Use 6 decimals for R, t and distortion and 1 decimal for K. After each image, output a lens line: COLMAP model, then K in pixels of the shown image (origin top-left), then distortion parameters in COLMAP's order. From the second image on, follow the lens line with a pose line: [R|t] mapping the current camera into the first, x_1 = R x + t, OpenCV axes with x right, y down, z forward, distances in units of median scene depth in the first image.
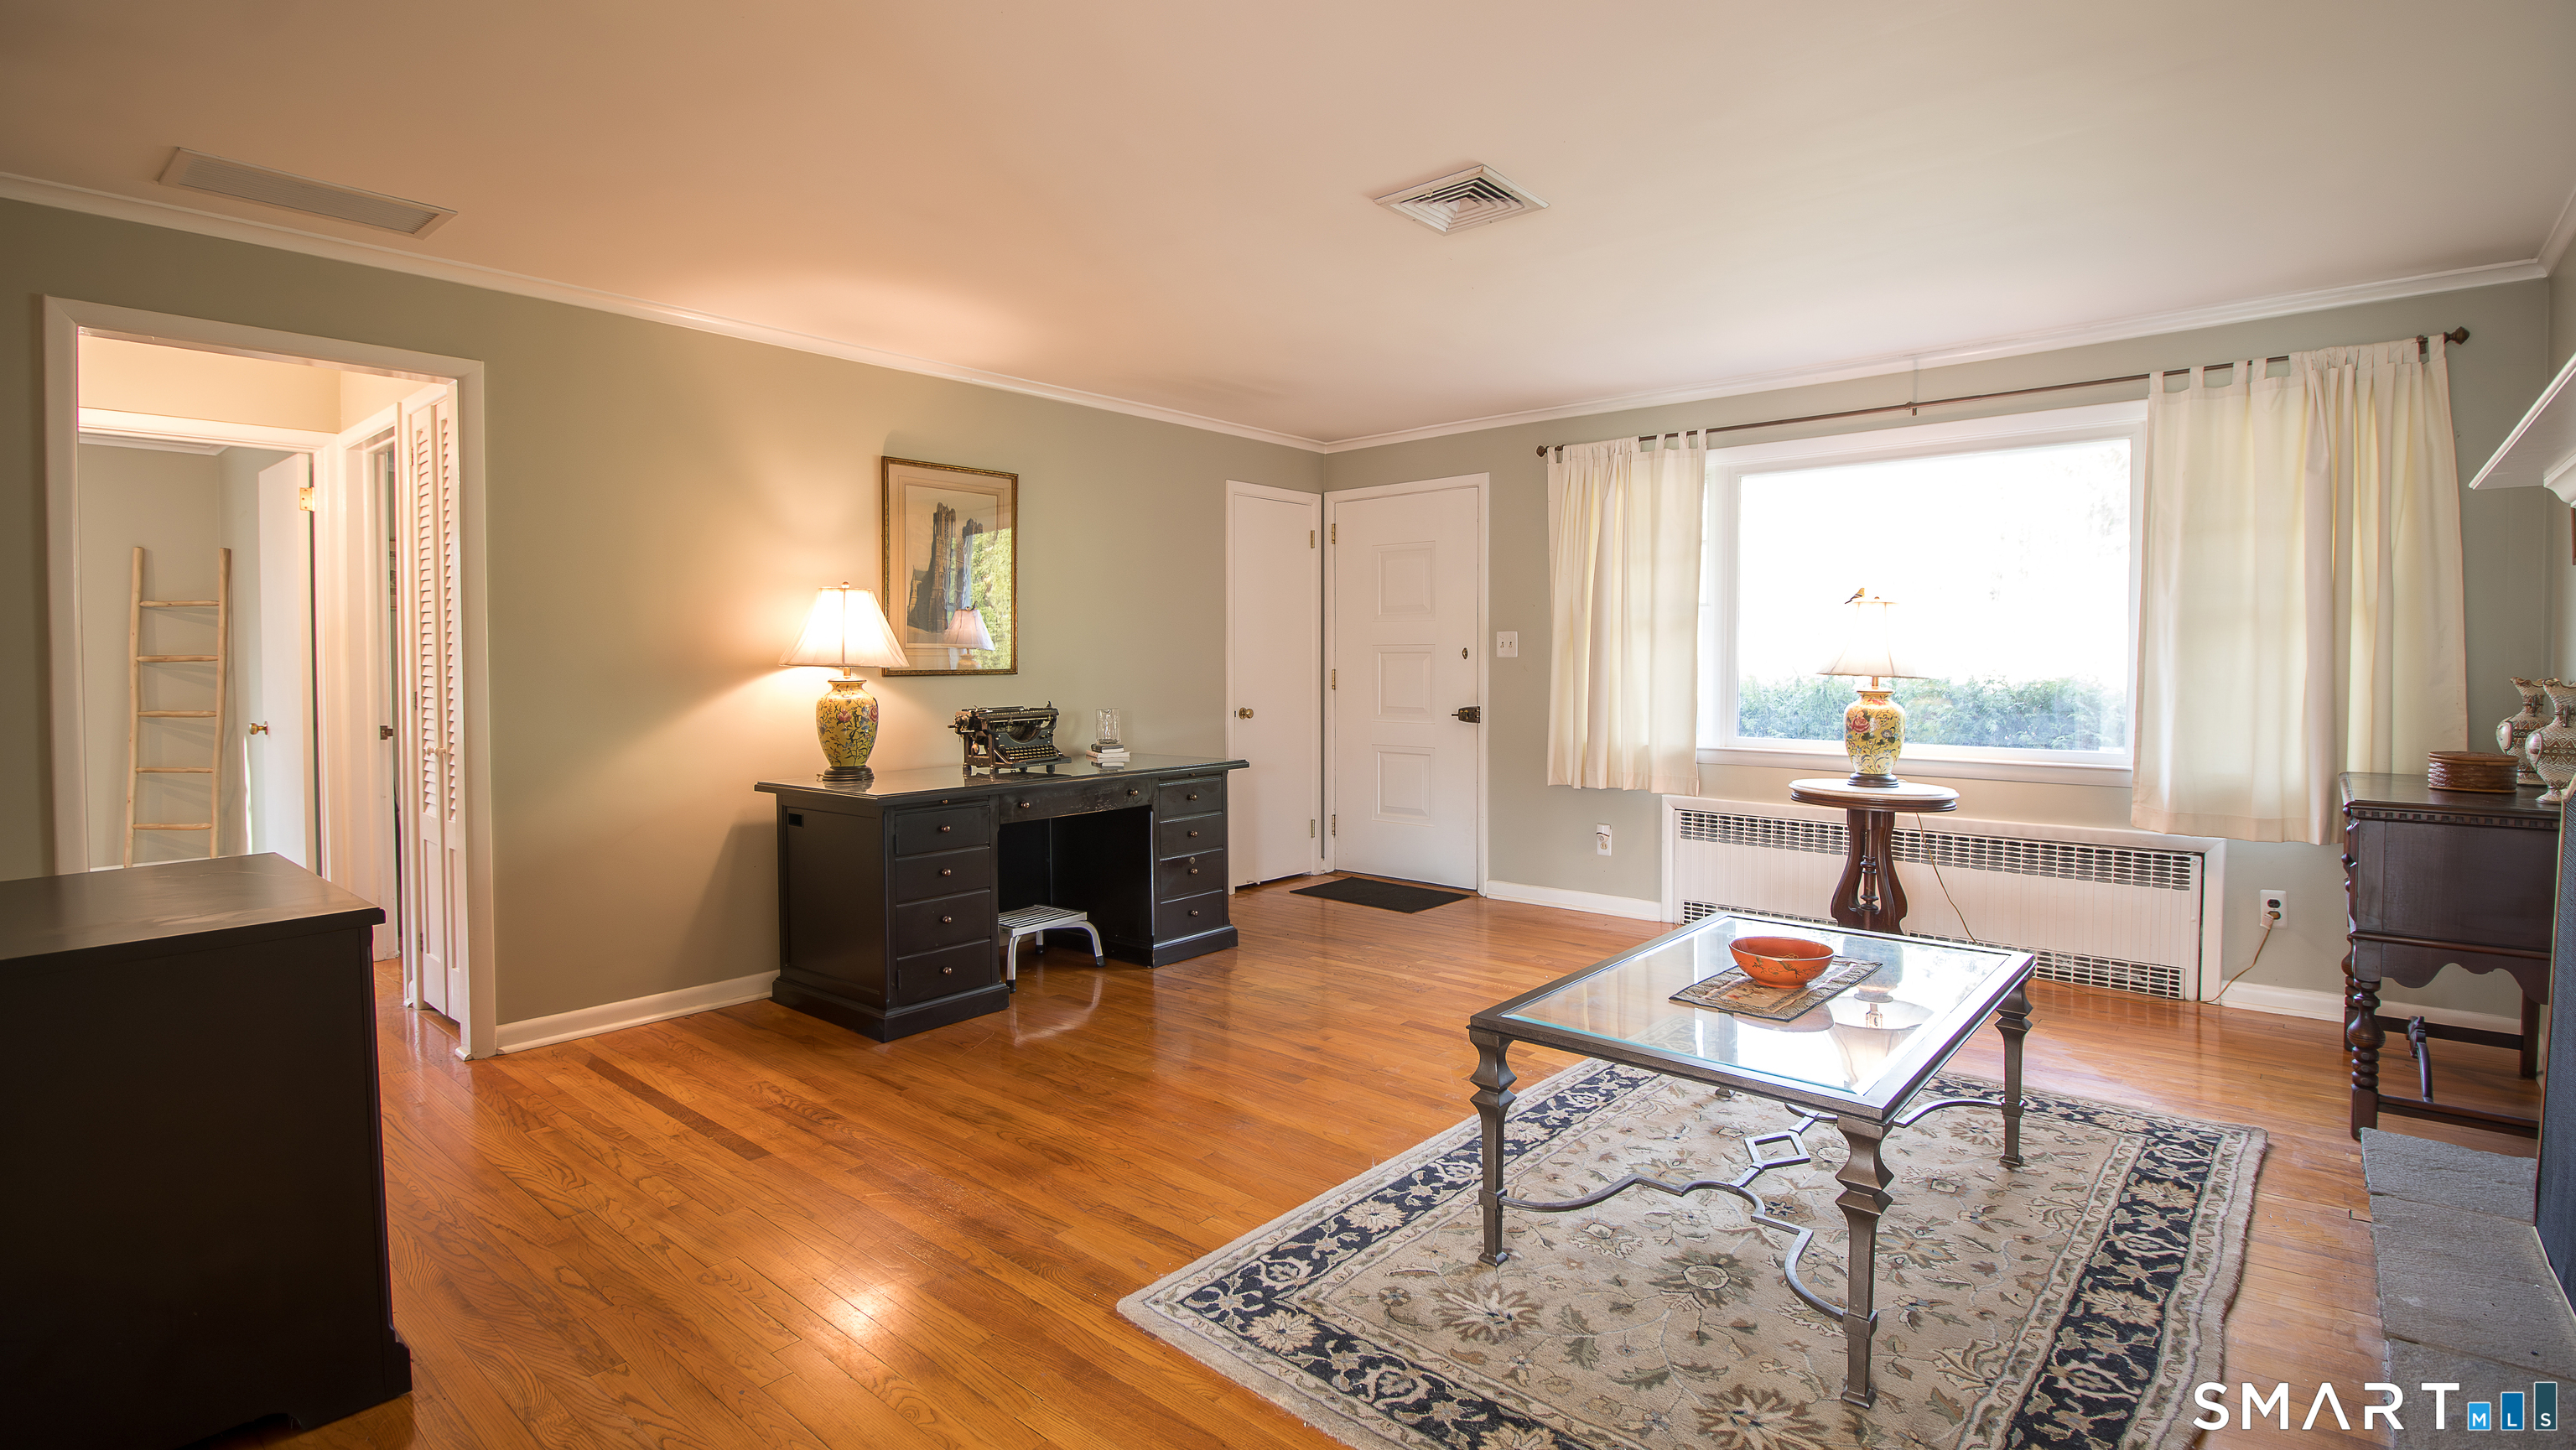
lens RADIAL K [[1194.0, 0, 1291.6], [0, 1194.0, 692.8], [0, 0, 1]] dist [-0.010904, -0.000837]
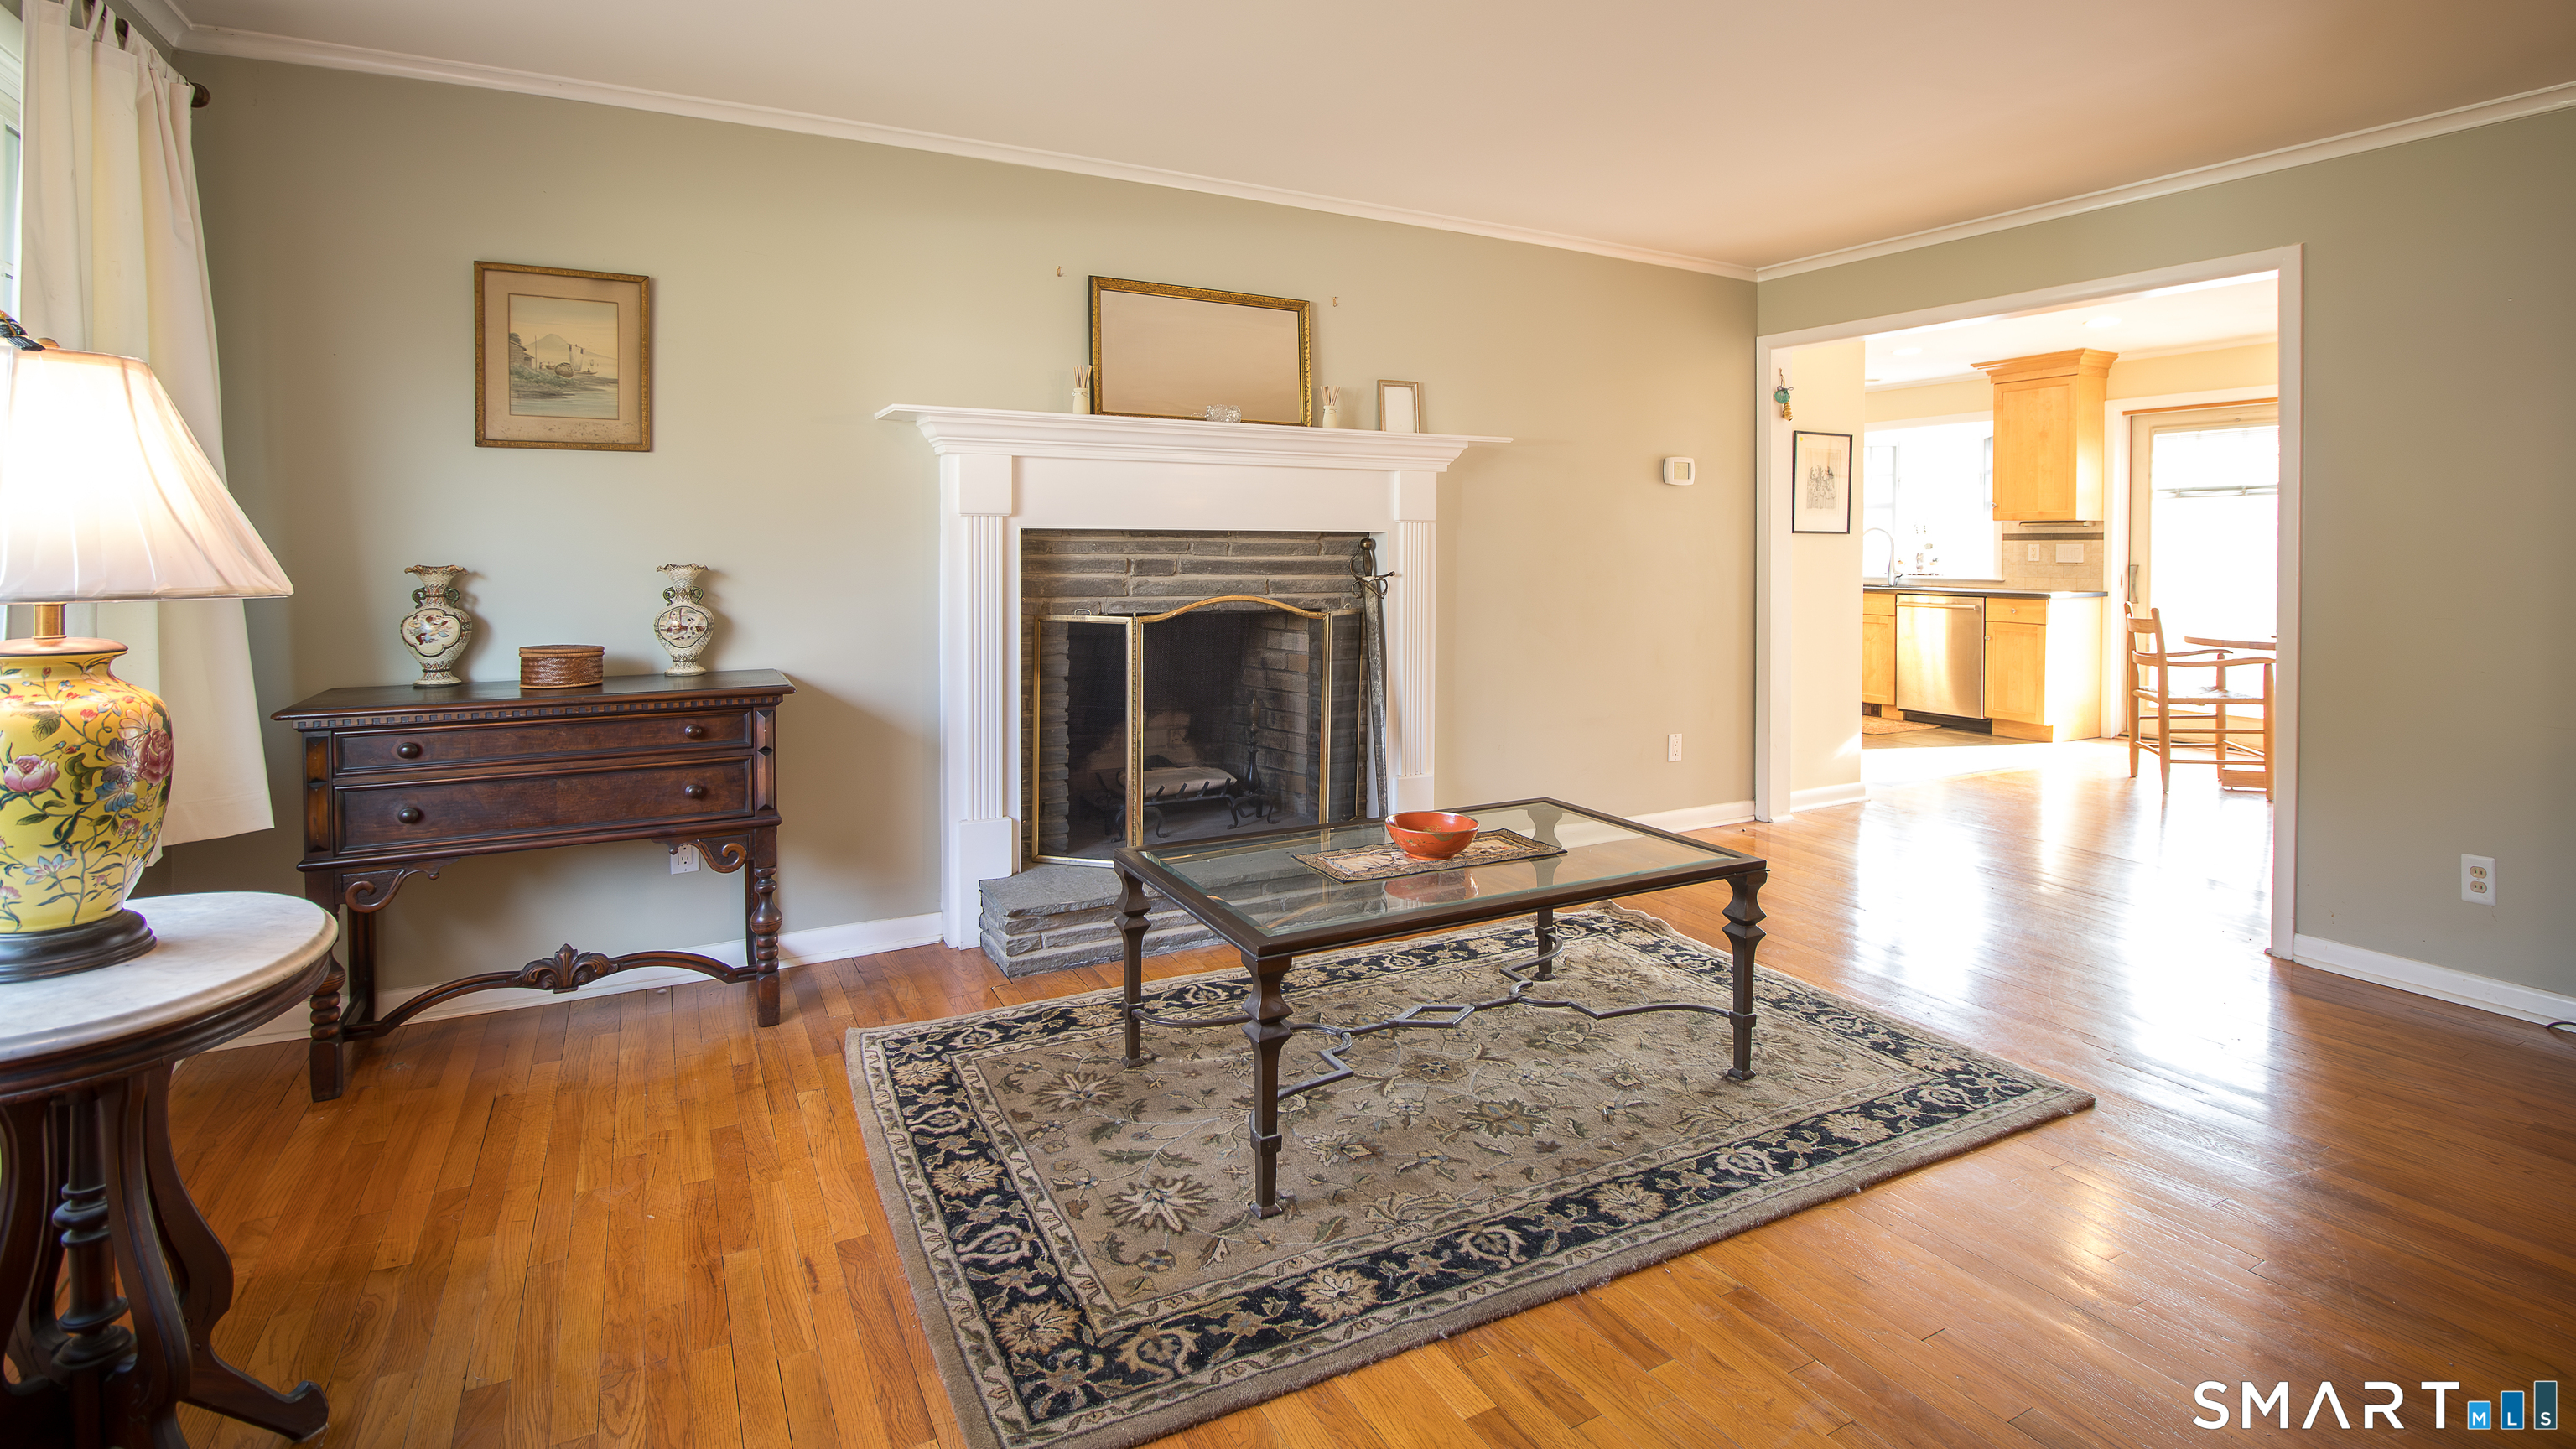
lens RADIAL K [[1201.2, 0, 1298.5], [0, 1201.2, 567.6], [0, 0, 1]] dist [0.003304, -0.014220]
pose [[-0.934820, -0.006310, 0.355066, 0.125095], [0.009704, 0.999015, 0.043302, -0.047397], [-0.354989, 0.043926, -0.933838, 1.709092]]
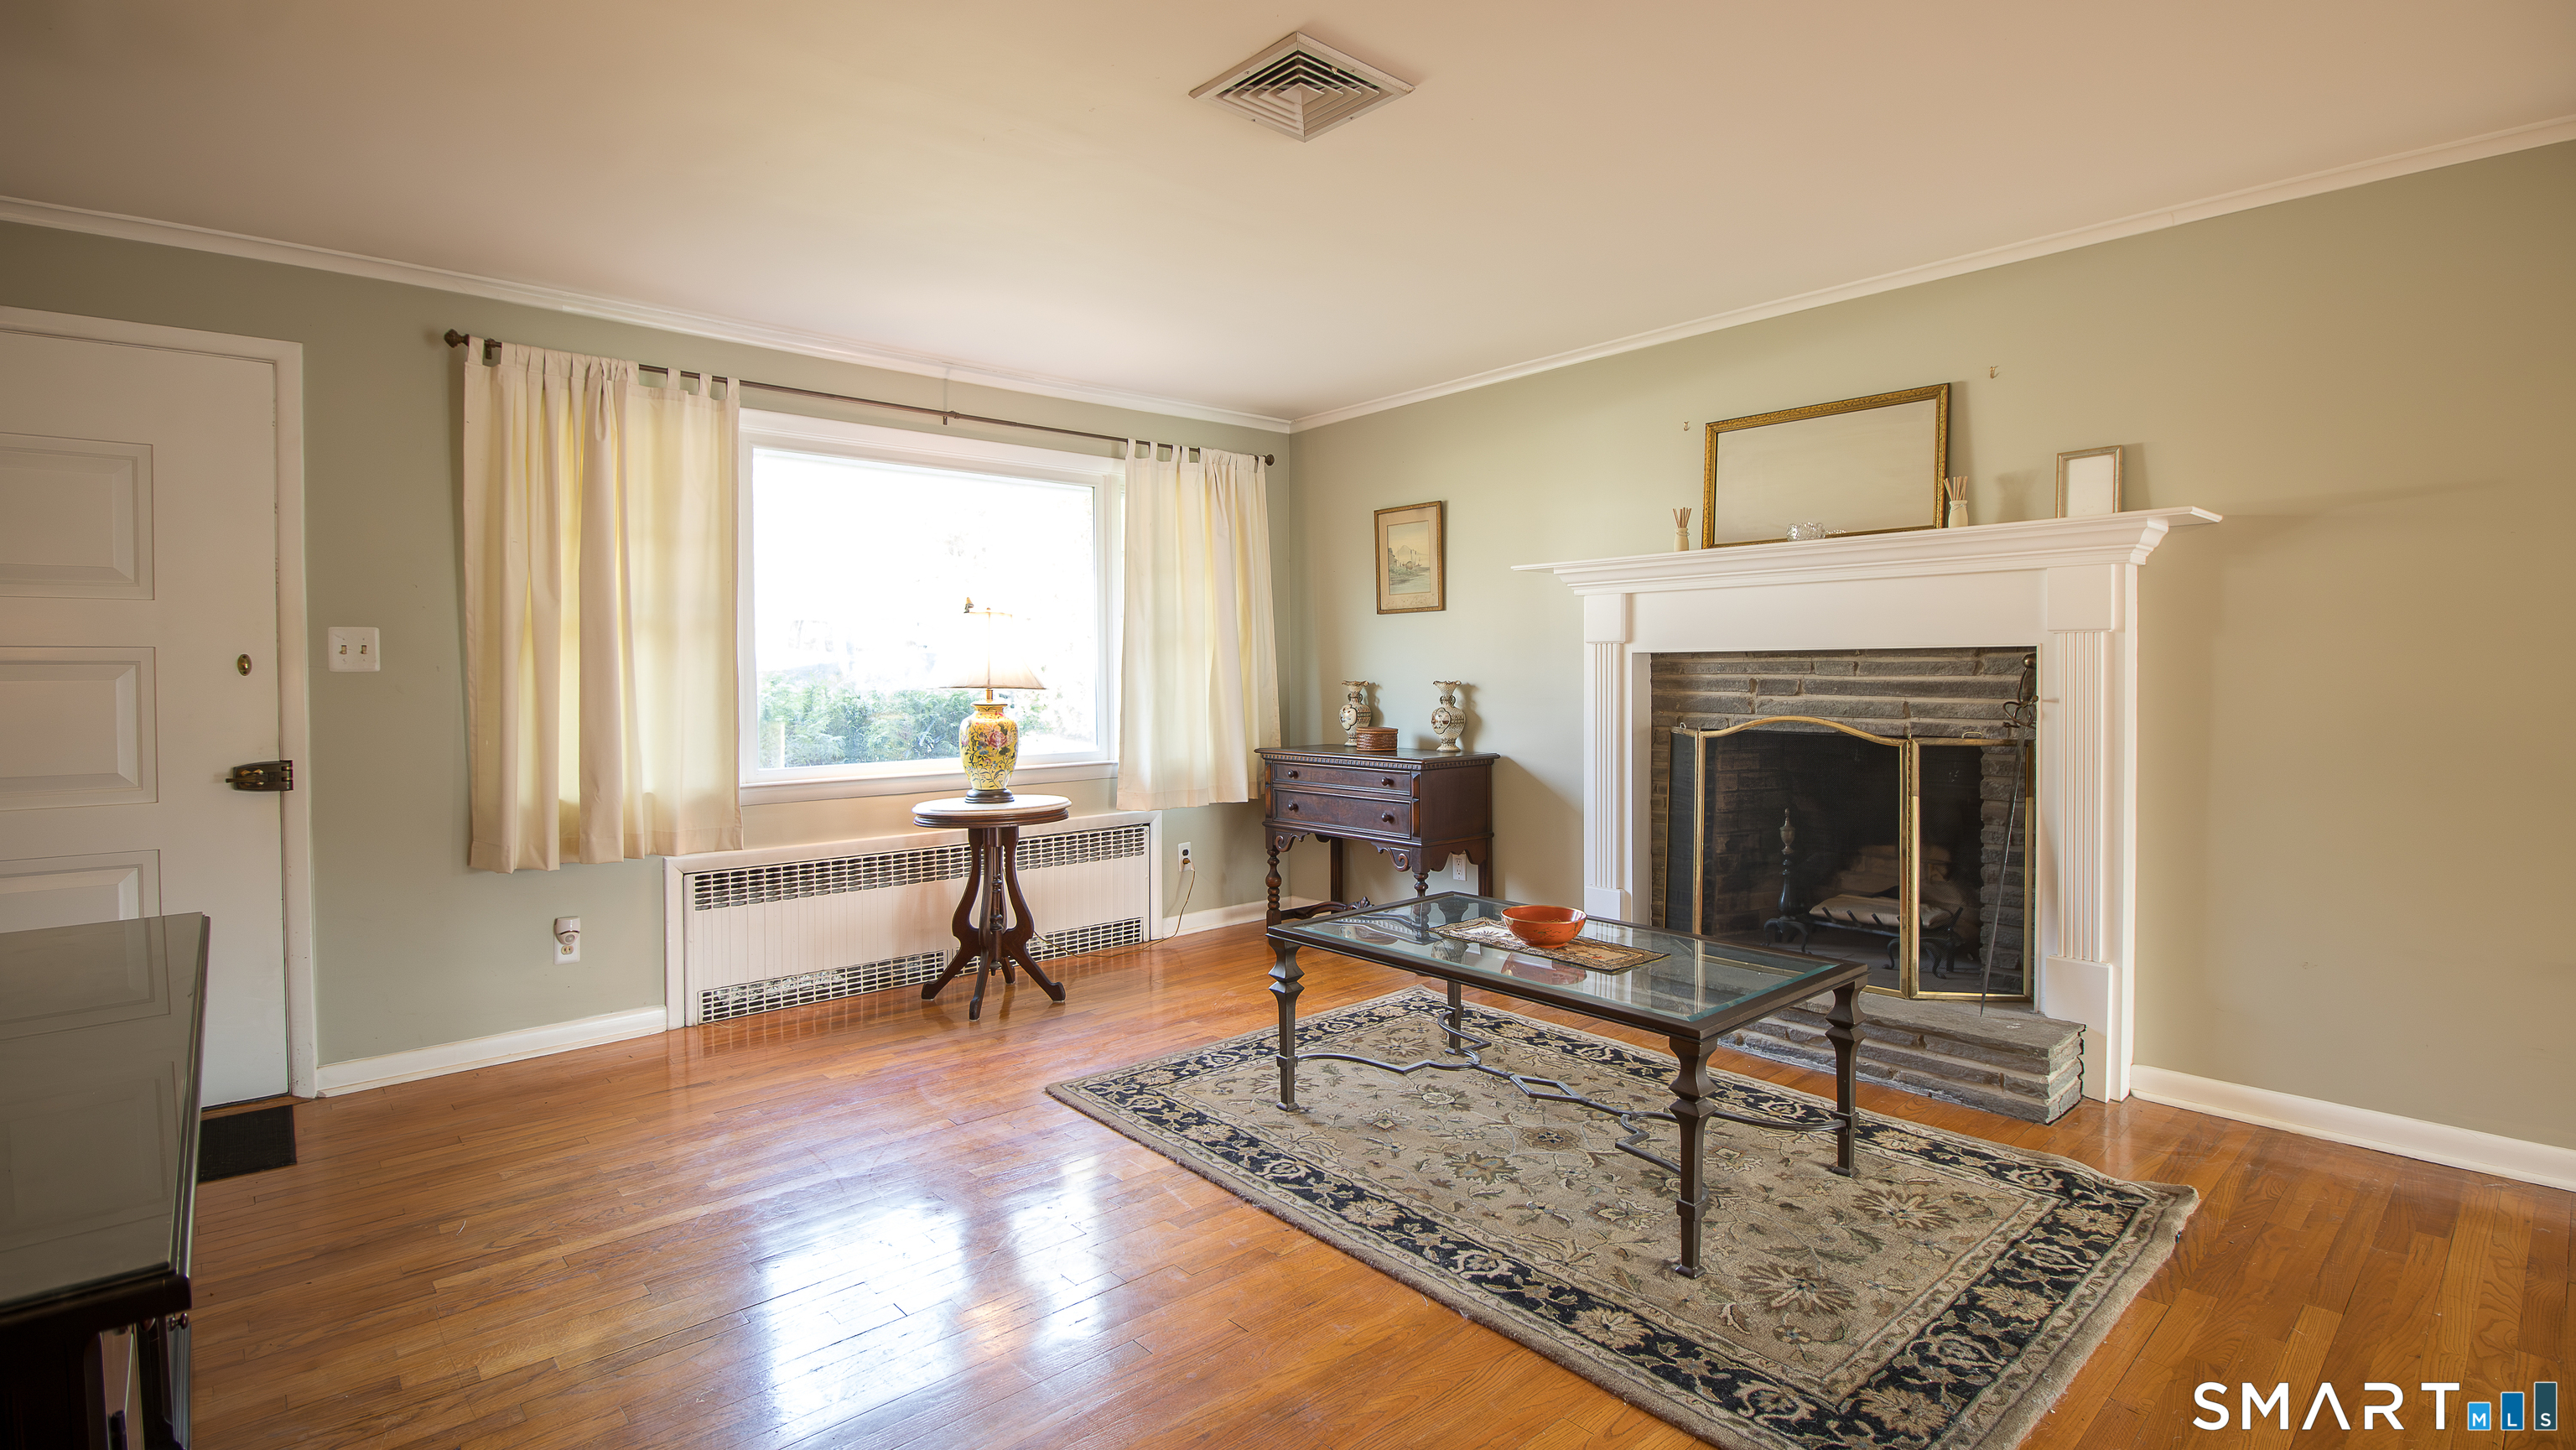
lens RADIAL K [[1194.0, 0, 1291.6], [0, 1194.0, 692.8], [0, 0, 1]] dist [-0.010904, -0.000837]
pose [[0.124621, -0.016806, 0.992062, -0.655572], [0.034041, 0.999340, 0.012653, -0.021818], [-0.991620, 0.032194, 0.125111, 0.925019]]
